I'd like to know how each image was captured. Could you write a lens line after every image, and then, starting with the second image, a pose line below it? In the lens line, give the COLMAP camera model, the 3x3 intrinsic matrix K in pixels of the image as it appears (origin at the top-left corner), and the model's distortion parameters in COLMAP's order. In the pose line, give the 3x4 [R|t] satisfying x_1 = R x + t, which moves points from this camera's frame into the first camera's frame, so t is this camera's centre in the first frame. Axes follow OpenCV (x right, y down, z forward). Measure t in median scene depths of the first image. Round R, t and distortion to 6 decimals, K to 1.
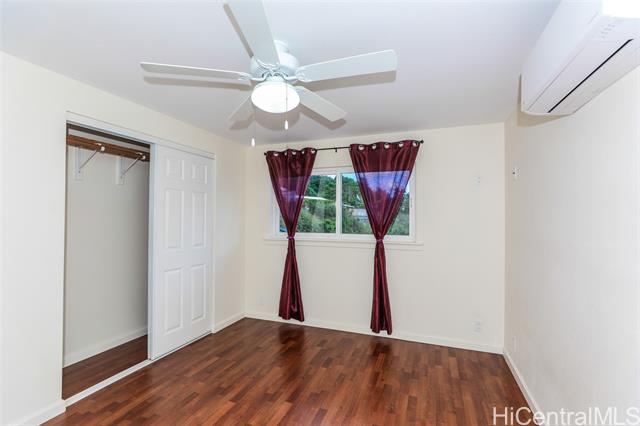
lens RADIAL K [[299.5, 0, 320.0], [0, 299.5, 210.2], [0, 0, 1]] dist [-0.014248, 0.005635]
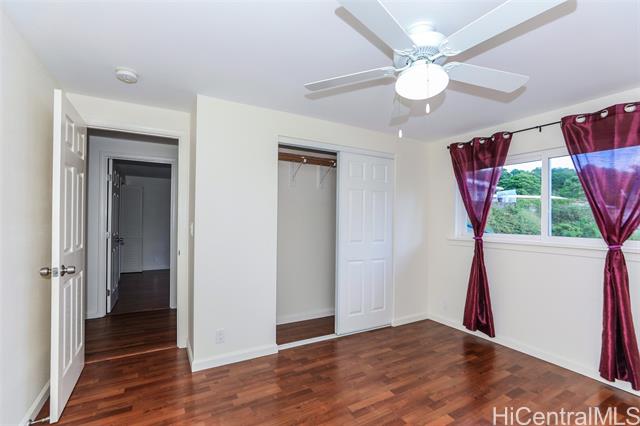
lens RADIAL K [[299.5, 0, 323.0], [0, 299.5, 213.9], [0, 0, 1]] dist [-0.014248, 0.005635]
pose [[0.768571, -0.006548, -0.639732, 0.138583], [0.004124, 0.999978, -0.005281, 0.027989], [0.639752, 0.001420, 0.768580, 0.048304]]
